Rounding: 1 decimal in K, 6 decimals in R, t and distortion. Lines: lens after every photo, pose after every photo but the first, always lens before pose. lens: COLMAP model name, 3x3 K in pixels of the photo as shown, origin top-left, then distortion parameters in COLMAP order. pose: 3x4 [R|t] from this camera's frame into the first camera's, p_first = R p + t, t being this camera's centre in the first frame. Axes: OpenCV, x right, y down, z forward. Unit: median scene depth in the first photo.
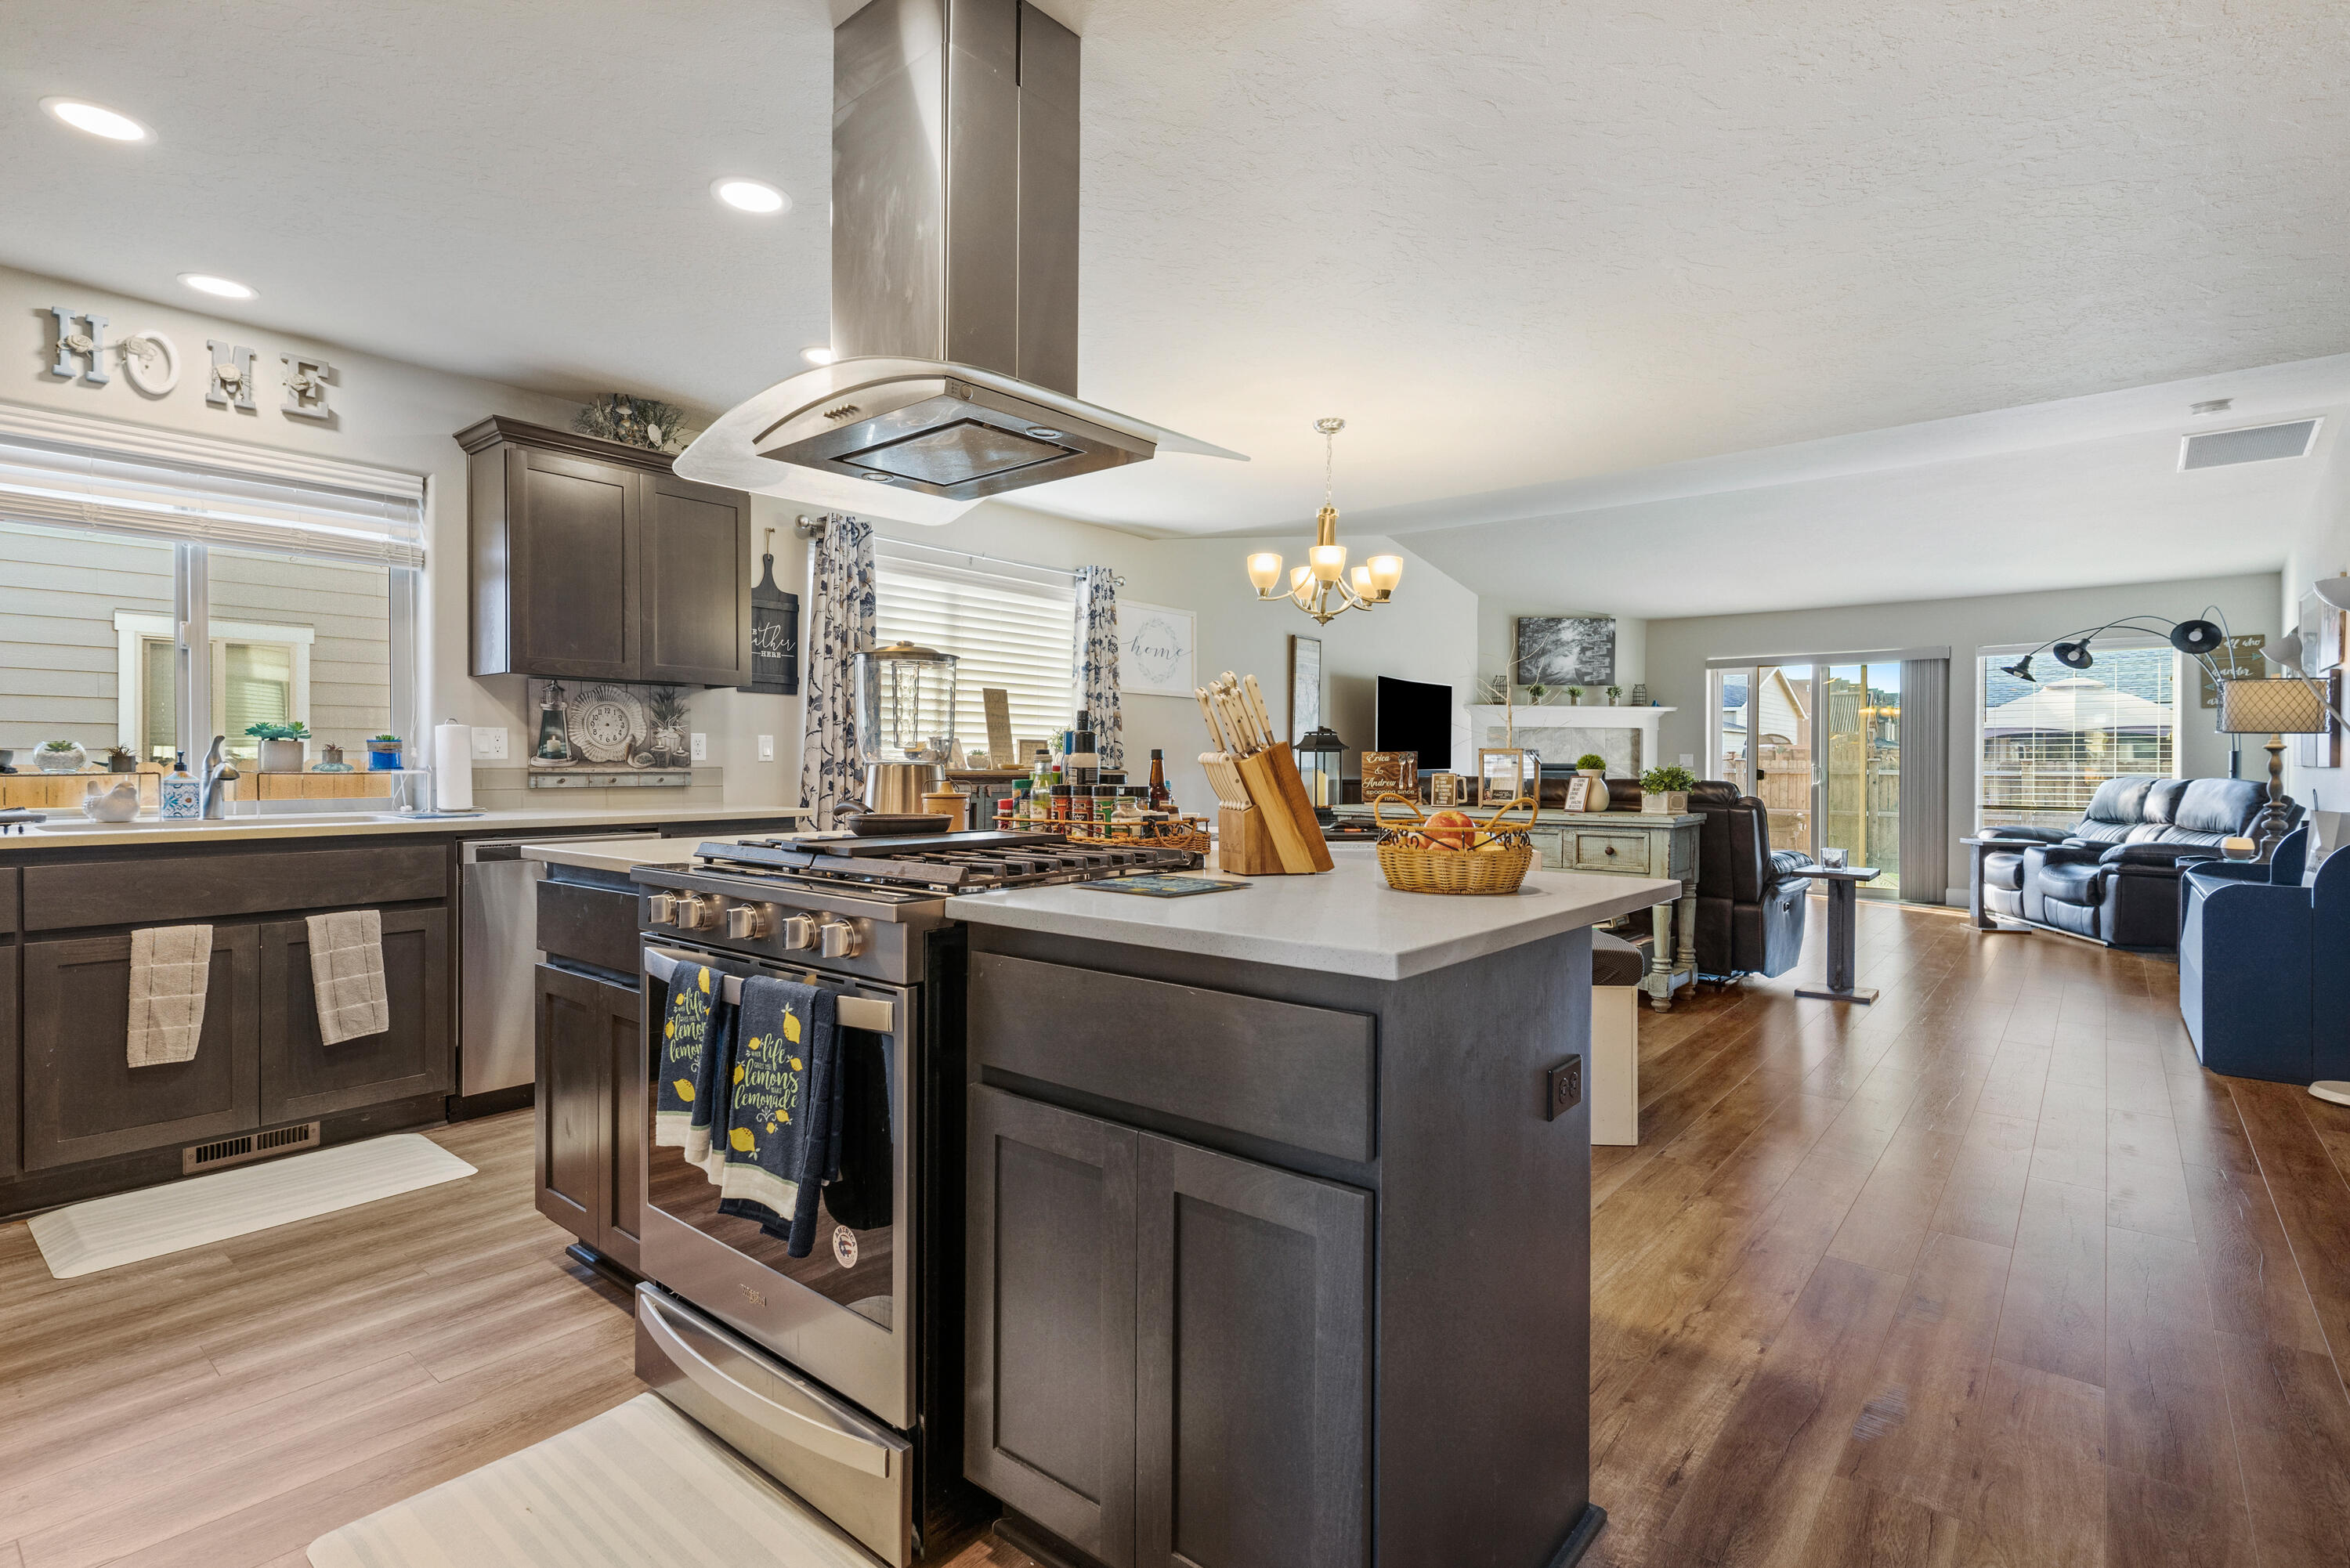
lens RADIAL K [[1137.6, 0, 1172.5], [0, 1137.6, 772.3], [0, 0, 1]] dist [0.003704, -0.001287]
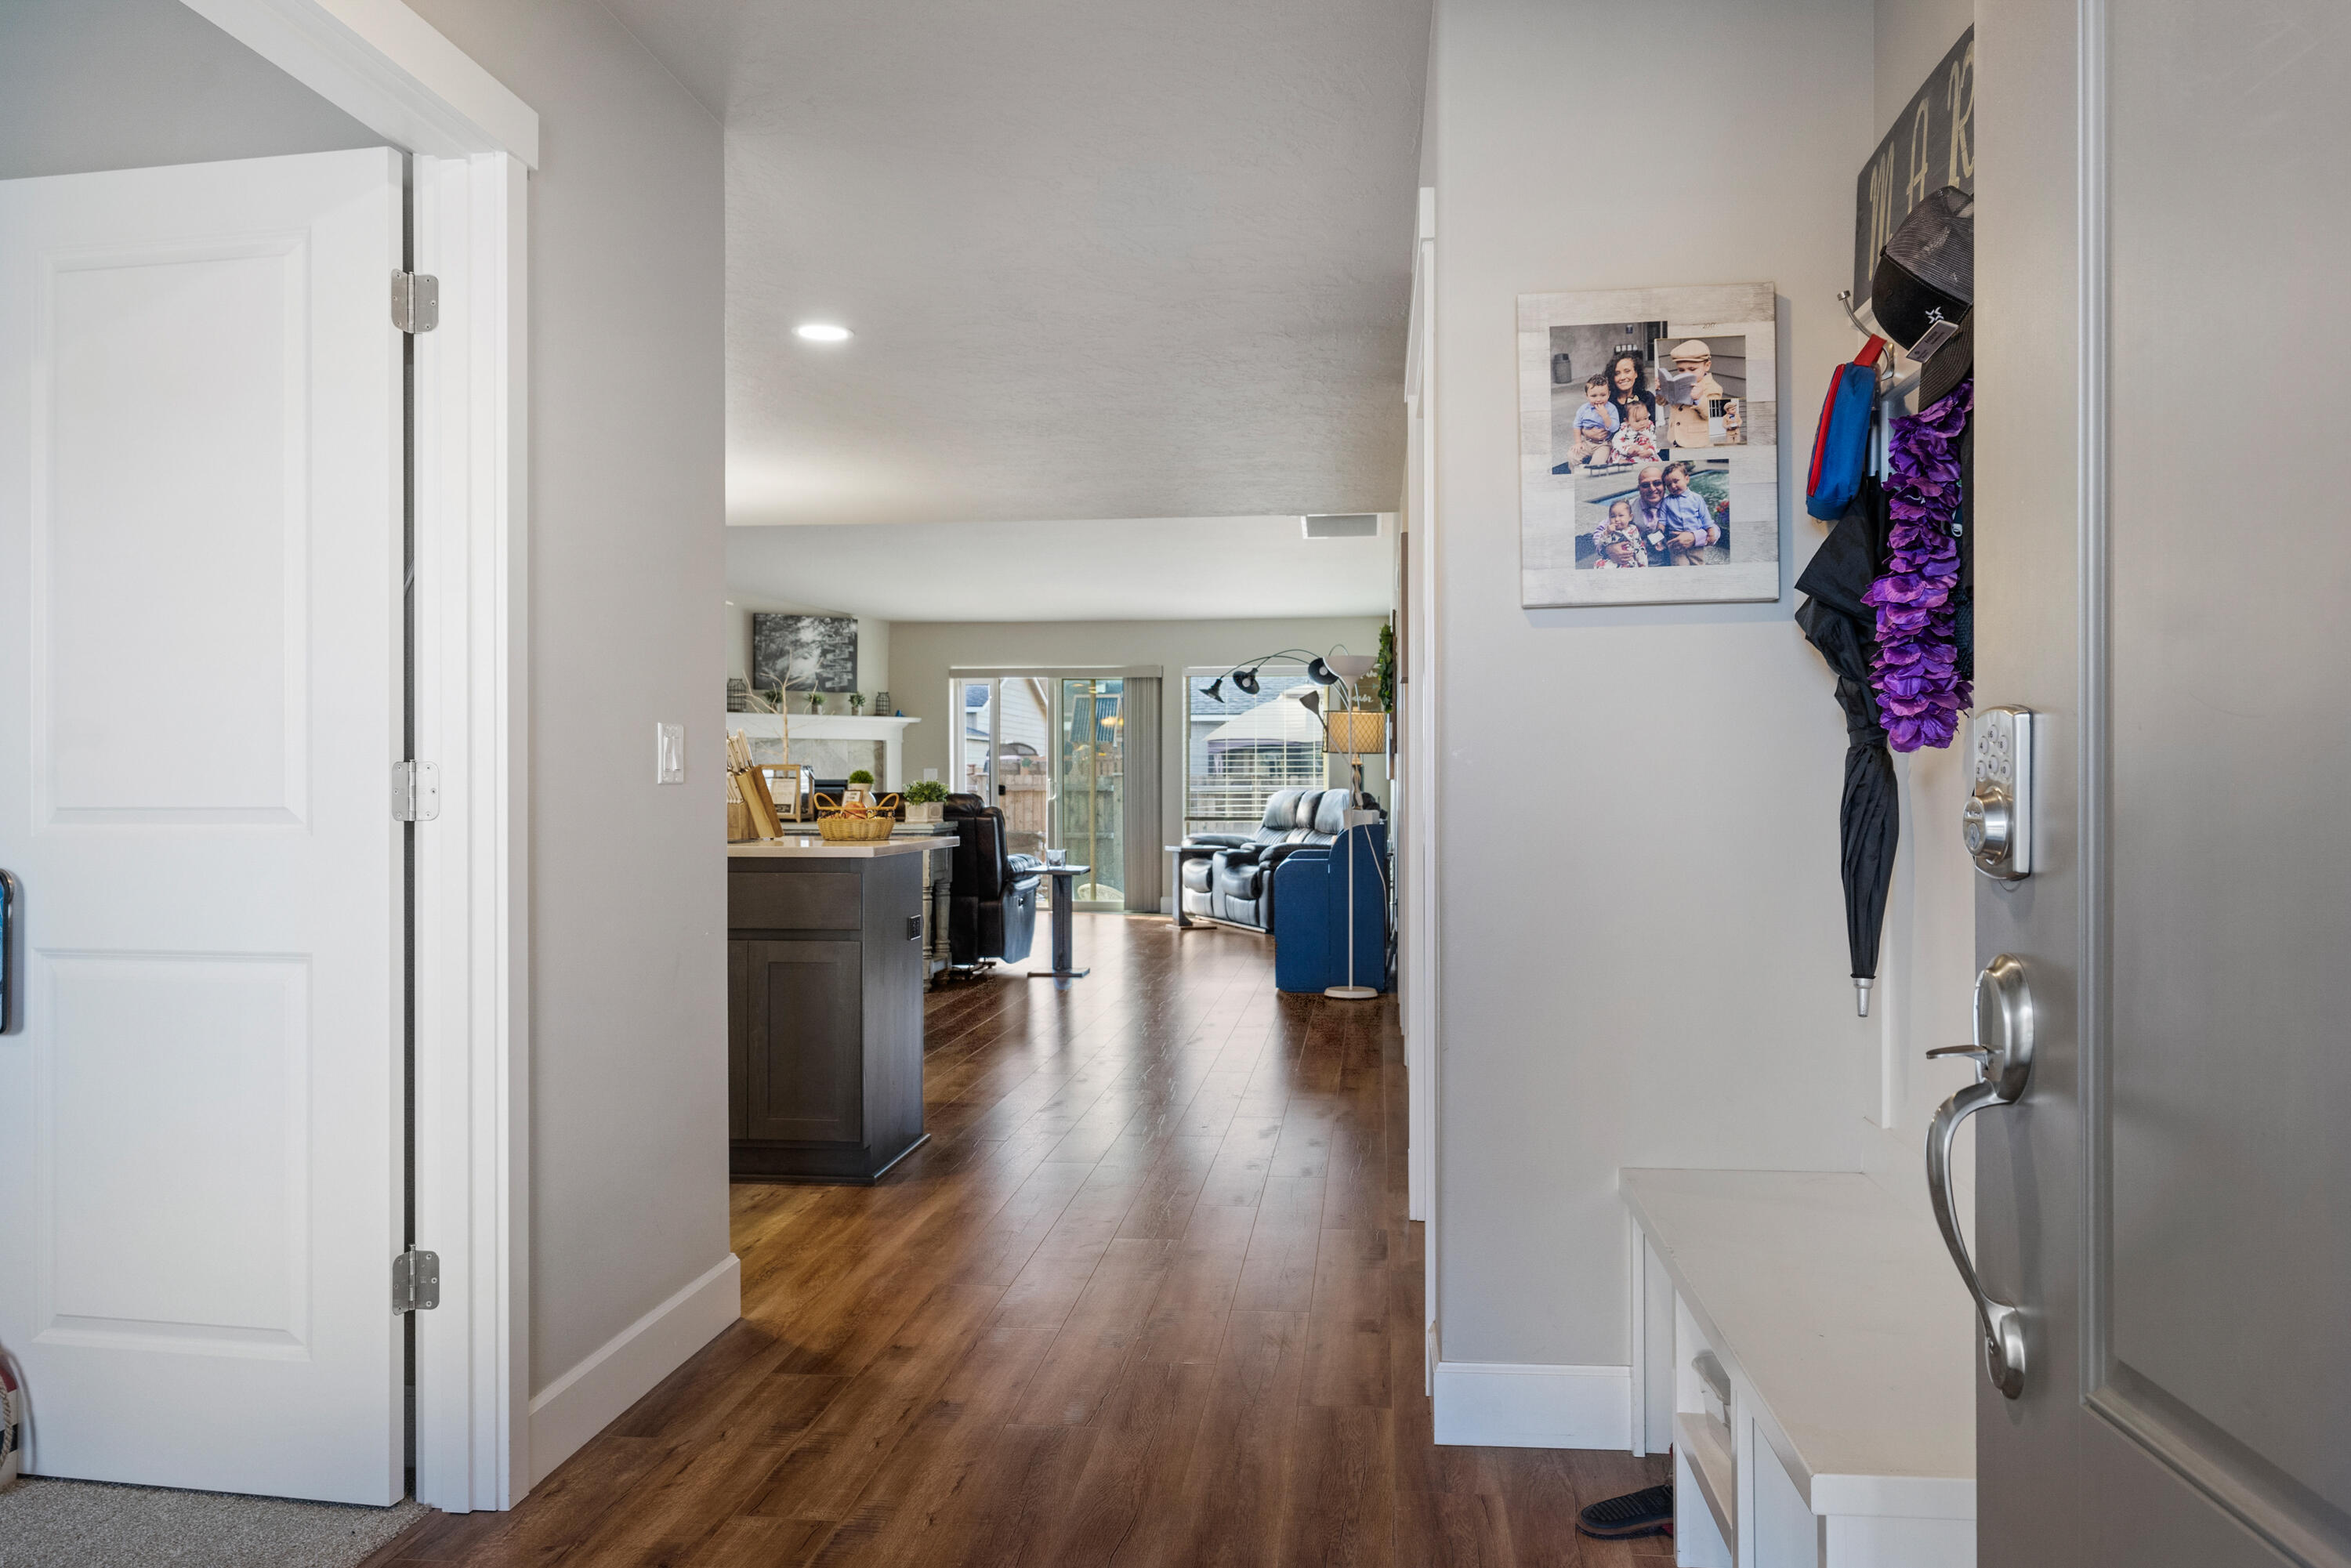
lens RADIAL K [[1762.9, 0, 1212.5], [0, 1762.9, 788.5], [0, 0, 1]] dist [0.003727, 0.000114]
pose [[0.829015, -0.005676, 0.559198, -0.236780], [0.007389, 0.999972, -0.000804, 0.004664], [-0.559178, 0.004799, 0.829034, -0.468496]]
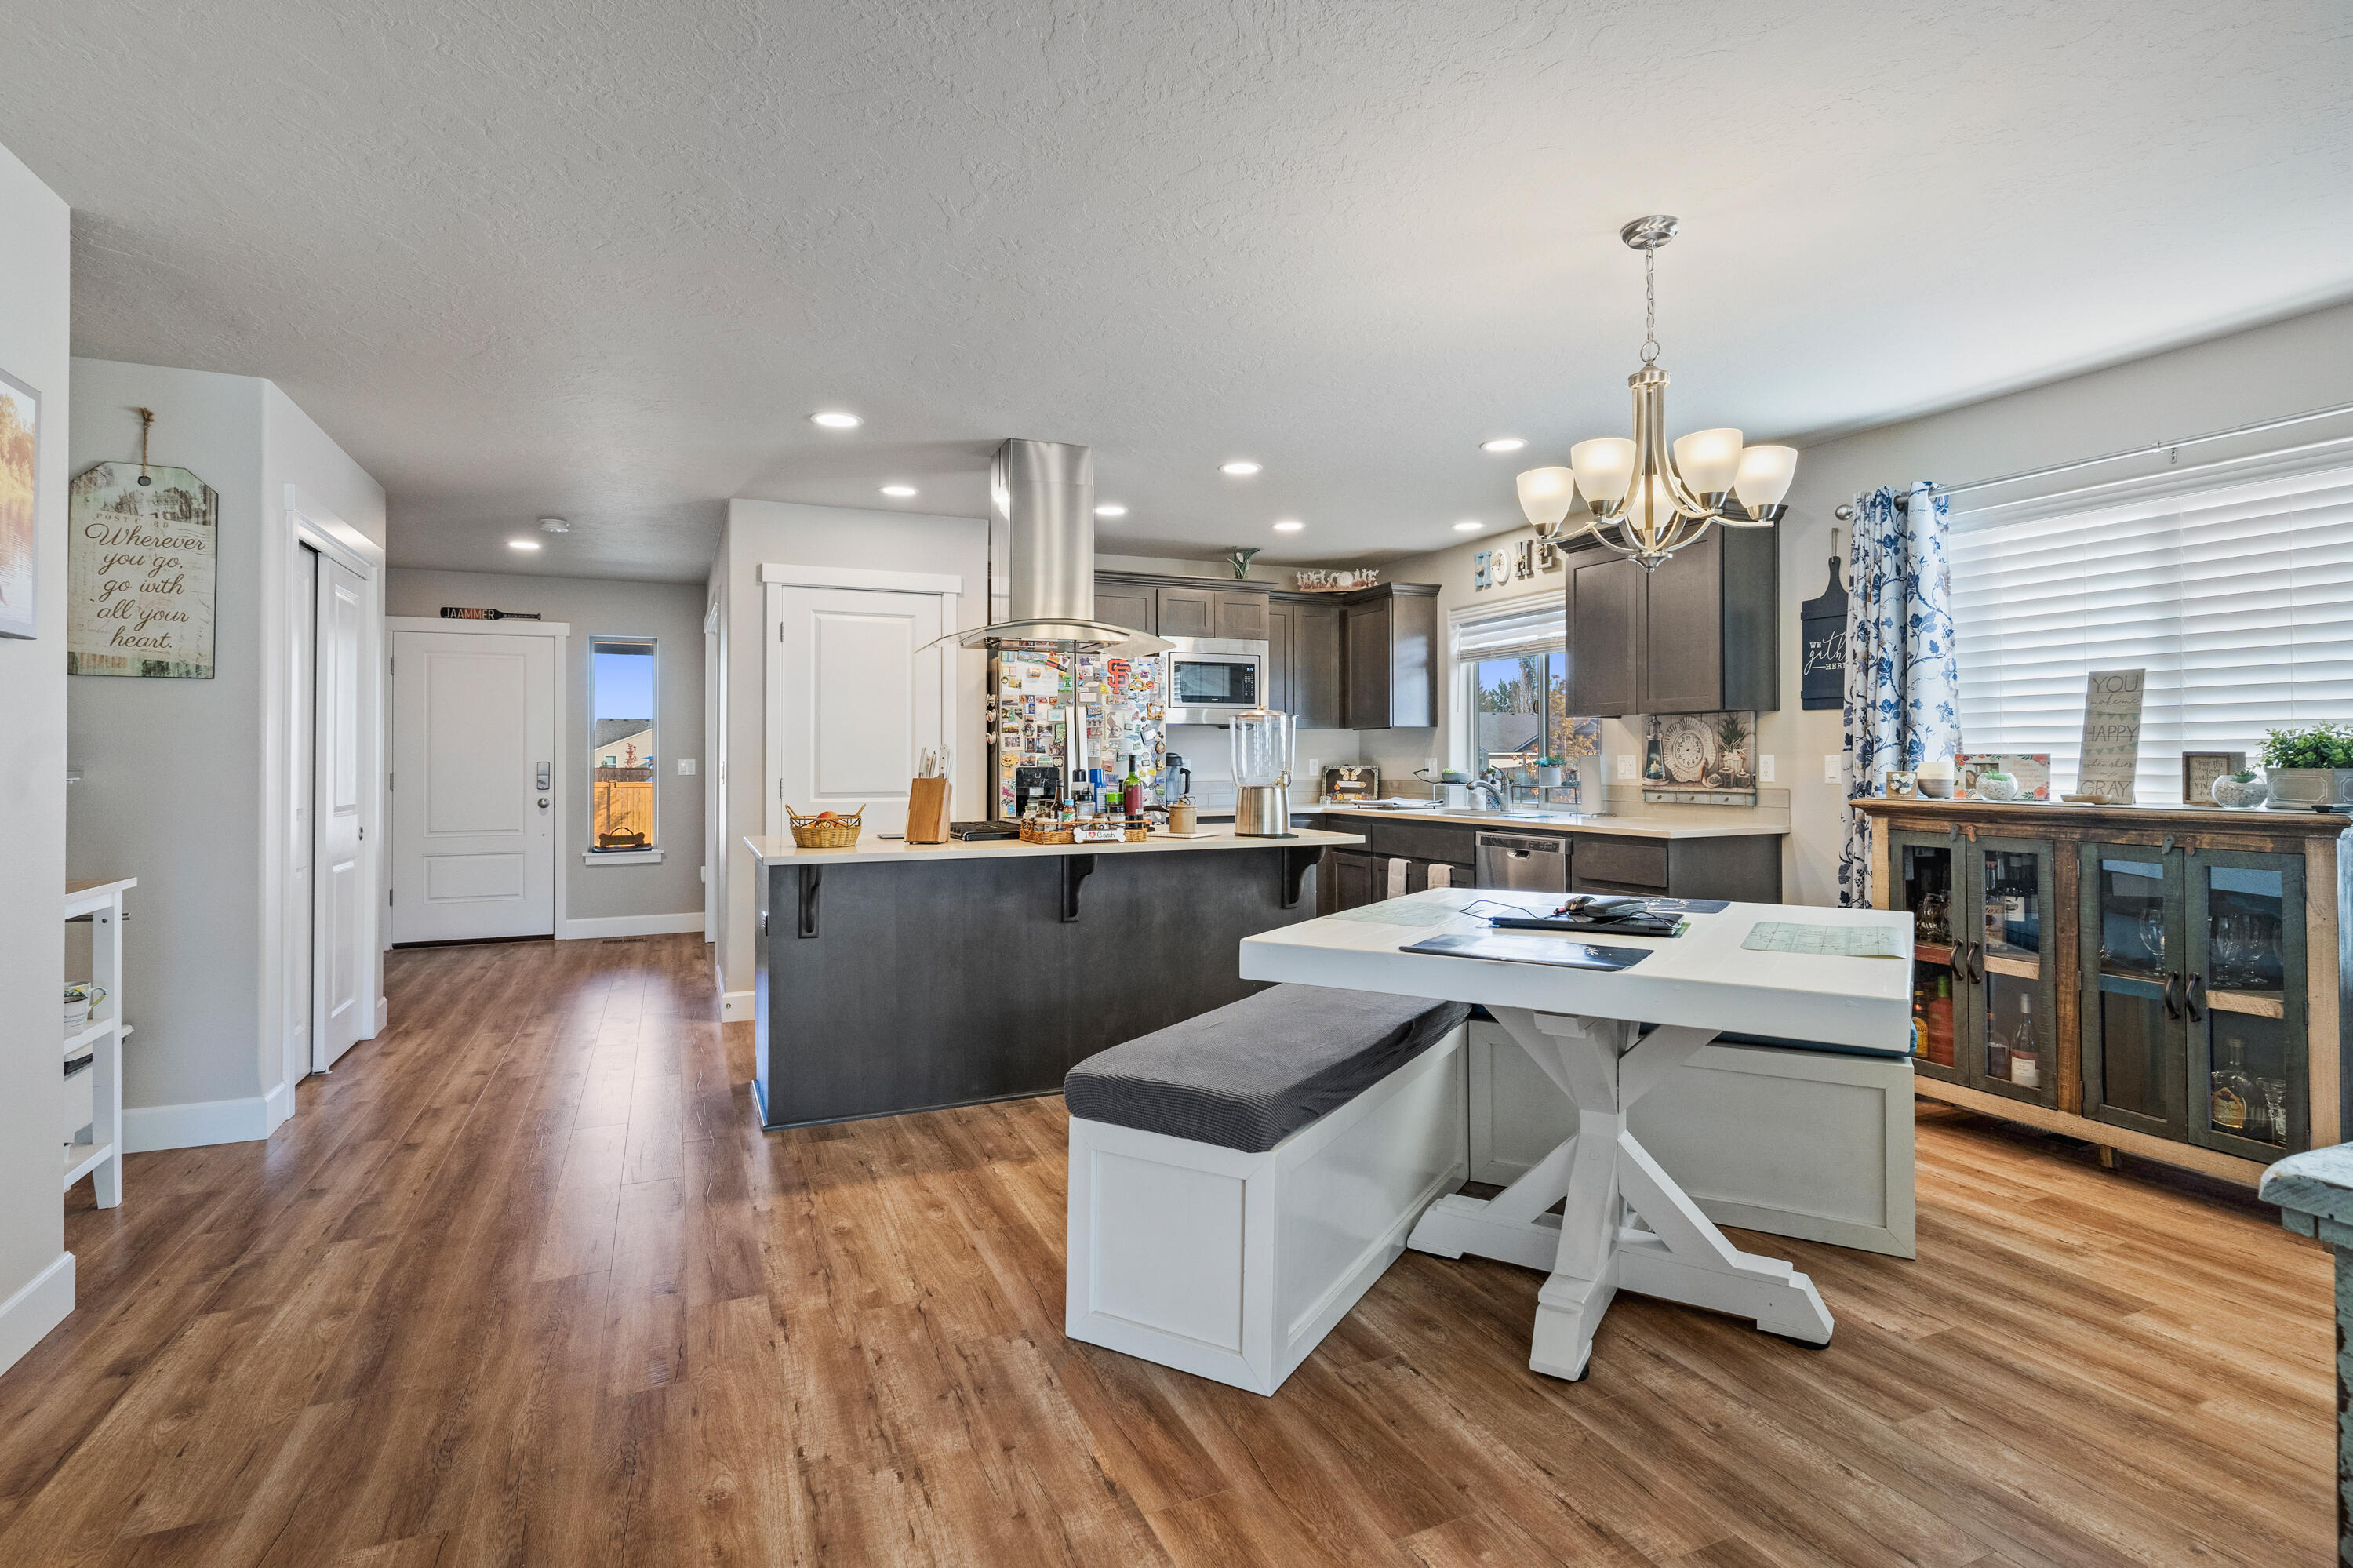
lens RADIAL K [[1139.2, 0, 1182.1], [0, 1139.2, 752.6], [0, 0, 1]] dist [0.003704, -0.001287]
pose [[-0.445572, -0.008849, -0.895202, 0.482756], [-0.005753, 0.999959, -0.007021, -0.017430], [0.895228, 0.002022, -0.445604, 0.652646]]
